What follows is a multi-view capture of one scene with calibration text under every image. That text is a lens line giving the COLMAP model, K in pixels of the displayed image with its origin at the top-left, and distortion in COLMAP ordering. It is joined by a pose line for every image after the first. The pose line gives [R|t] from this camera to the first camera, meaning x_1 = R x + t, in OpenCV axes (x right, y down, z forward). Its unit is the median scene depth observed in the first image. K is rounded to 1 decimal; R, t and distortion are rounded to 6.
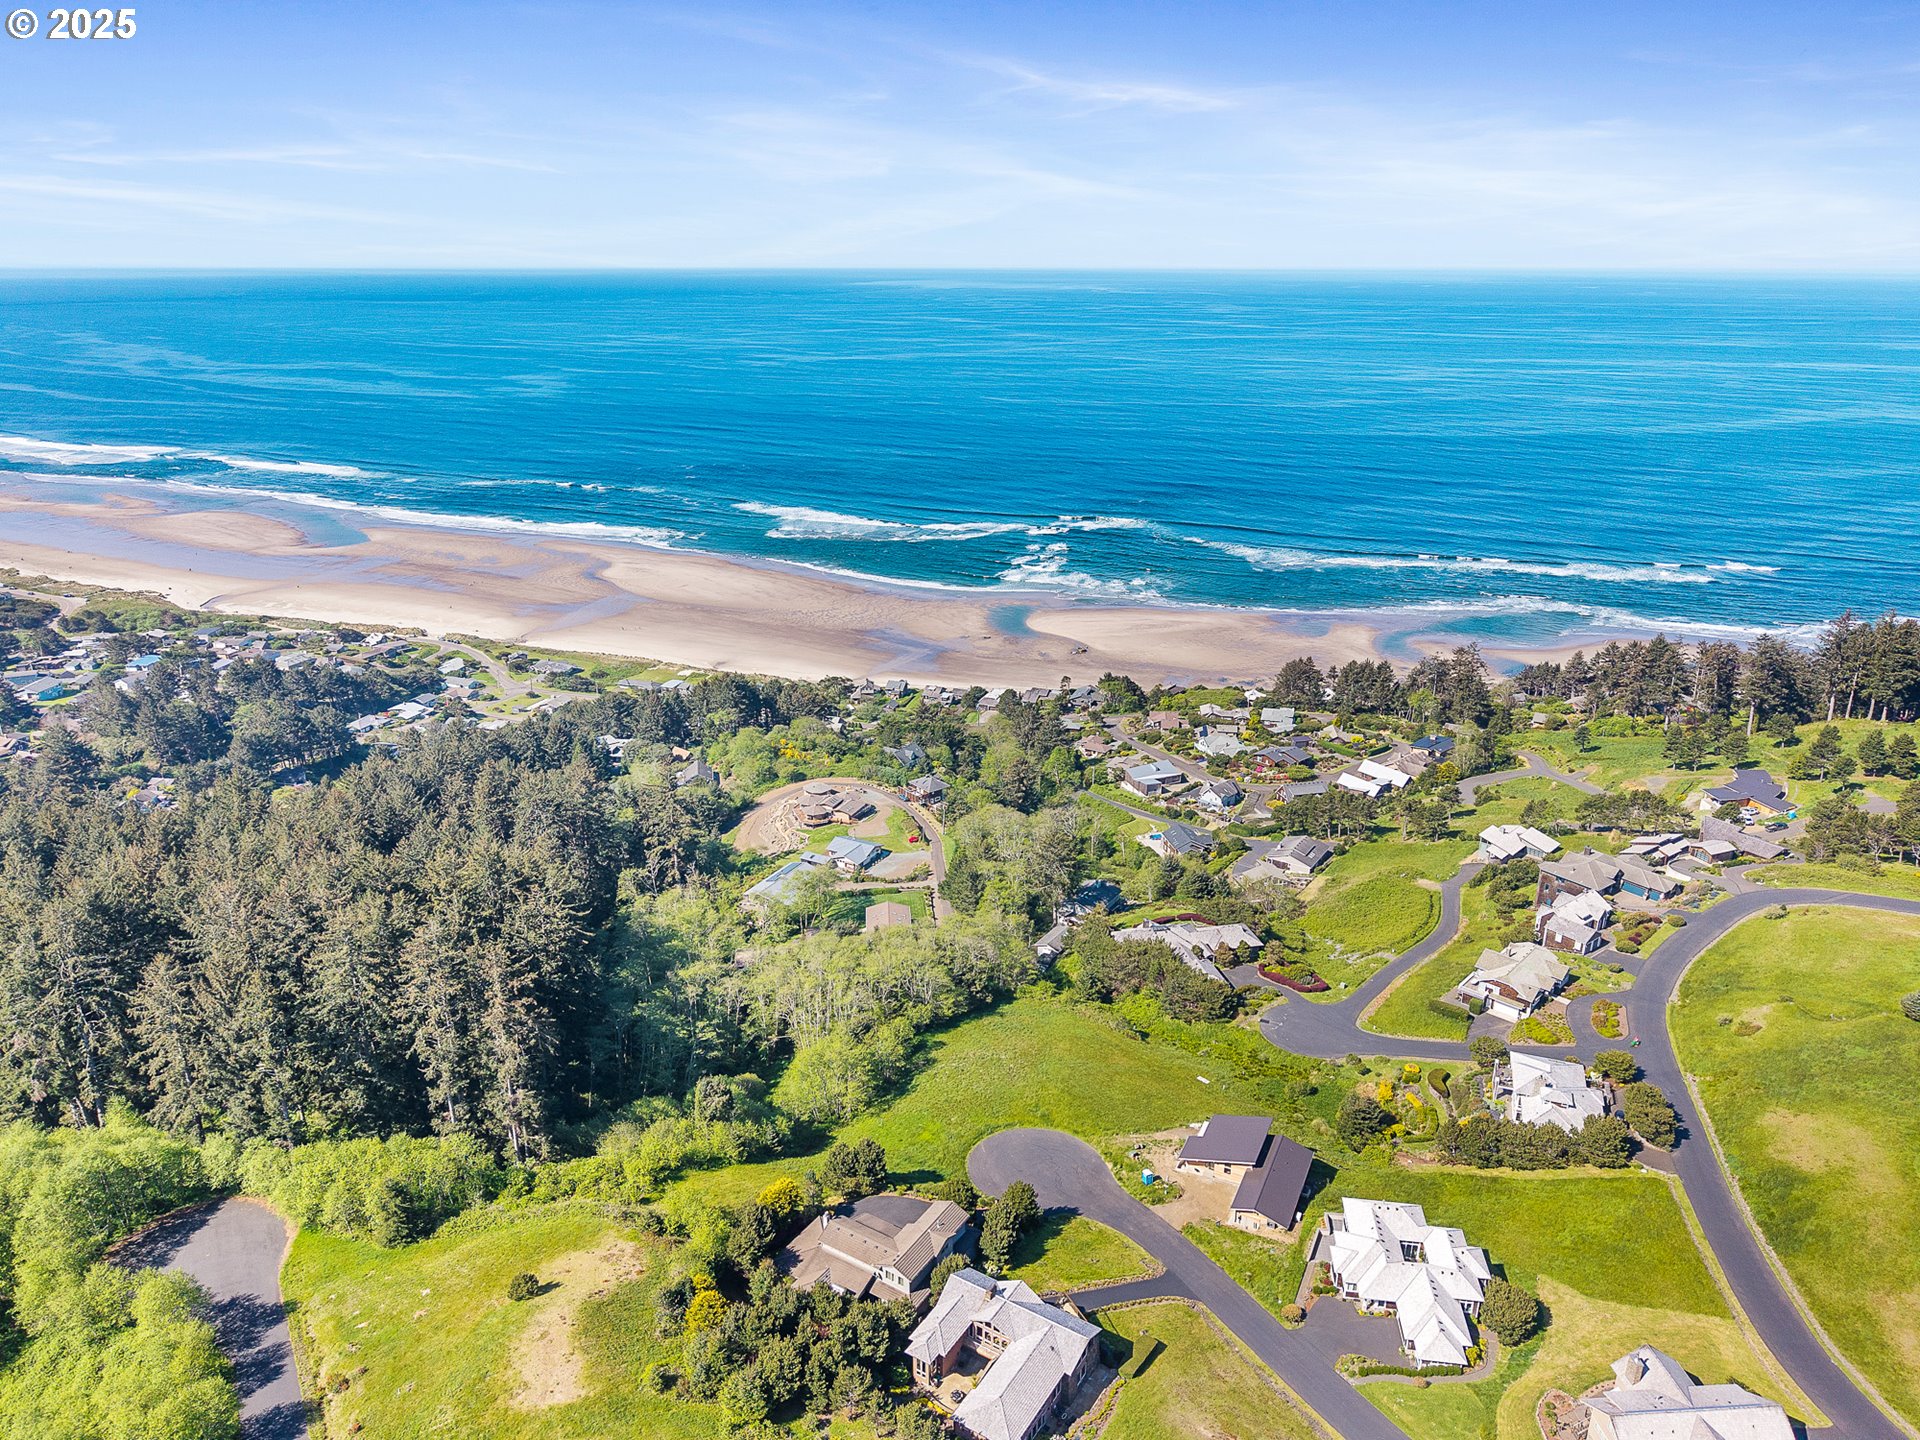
lens RADIAL K [[1283.1, 0, 960.2], [0, 1283.1, 684.8], [0, 0, 1]] dist [0.104533, -0.166881]
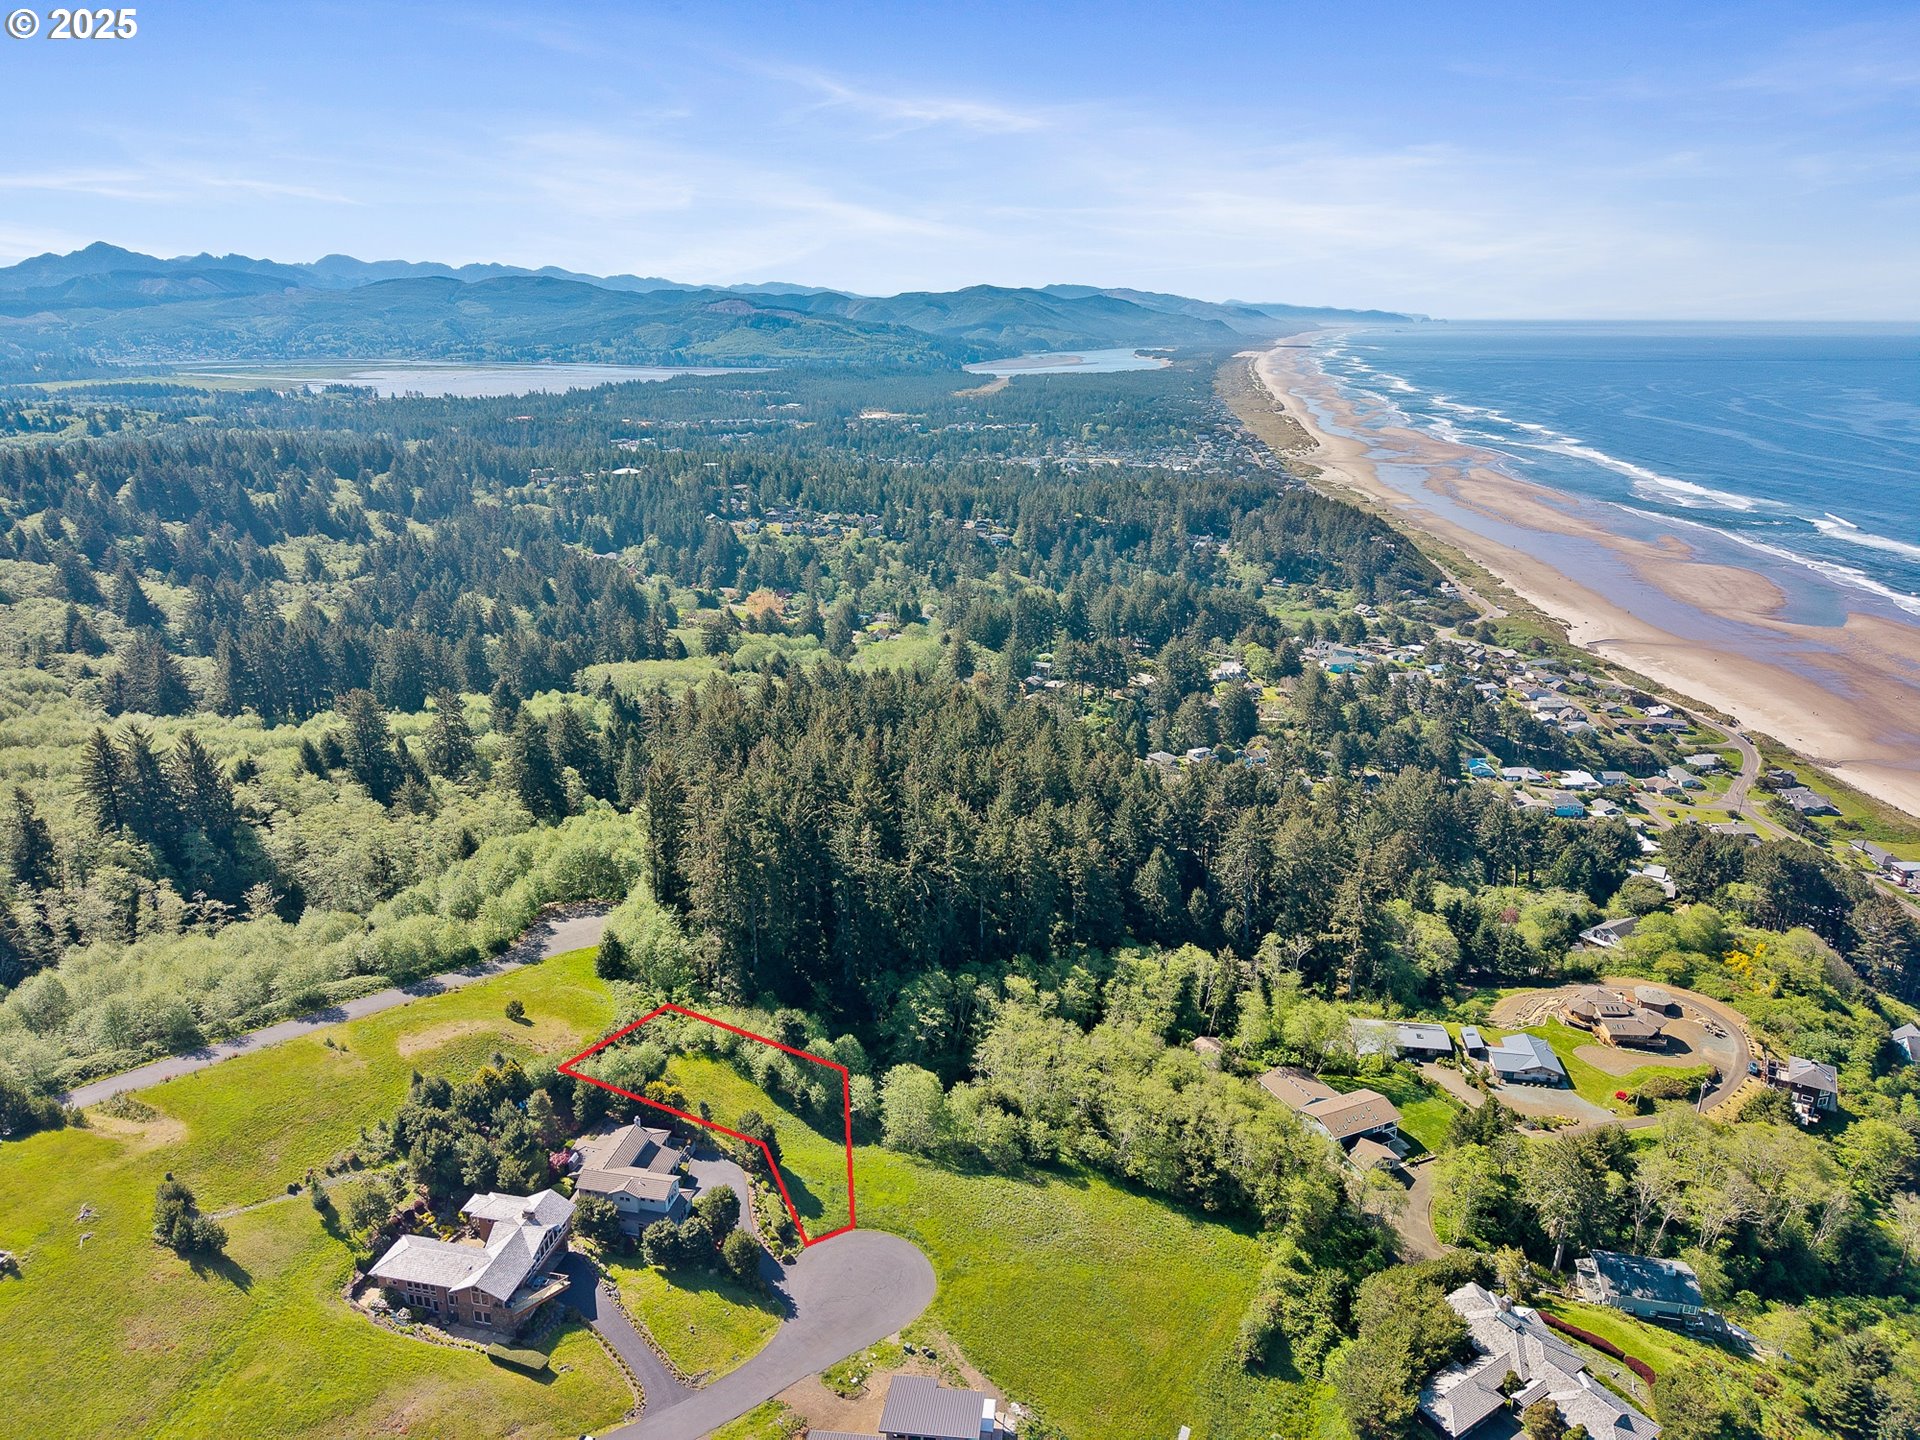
lens RADIAL K [[1288.2, 0, 960.0], [0, 1288.2, 720.0], [0, 0, 1]] dist [0.017638, -0.017507]
pose [[0.350231, 0.290167, -0.890585, 0.258773], [-0.296713, 0.936209, 0.188346, -0.064601], [0.888425, 0.198283, 0.413986, 0.198090]]
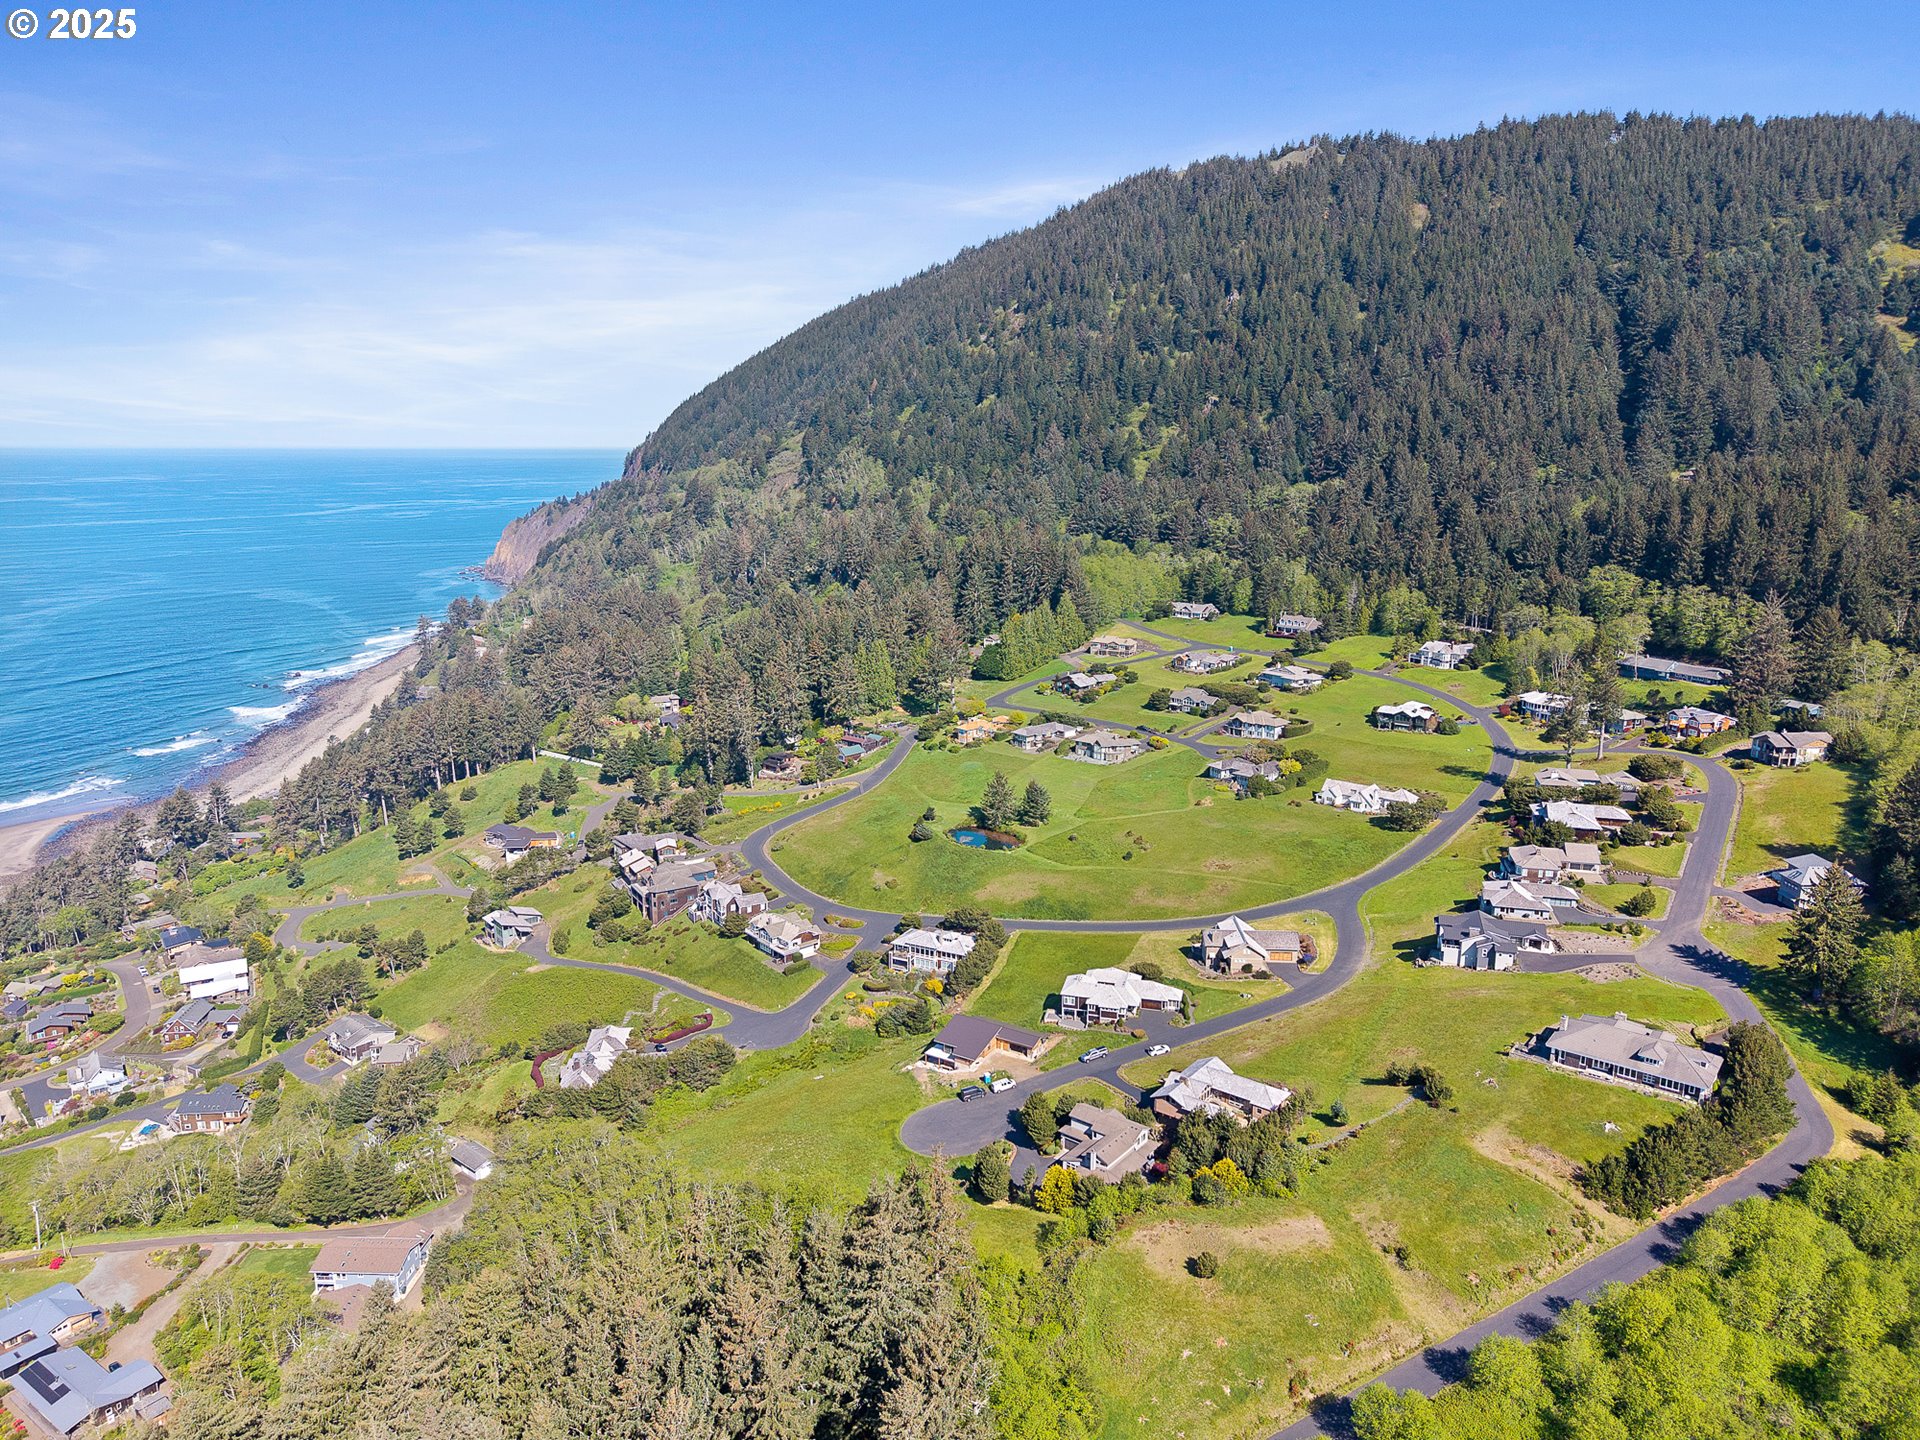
lens RADIAL K [[1283.1, 0, 960.2], [0, 1283.1, 684.8], [0, 0, 1]] dist [0.104533, -0.166881]
pose [[0.103797, -0.185317, 0.977182, -0.363611], [0.303788, 0.941444, 0.146271, -0.073361], [-0.947069, 0.281674, 0.154016, 0.222552]]
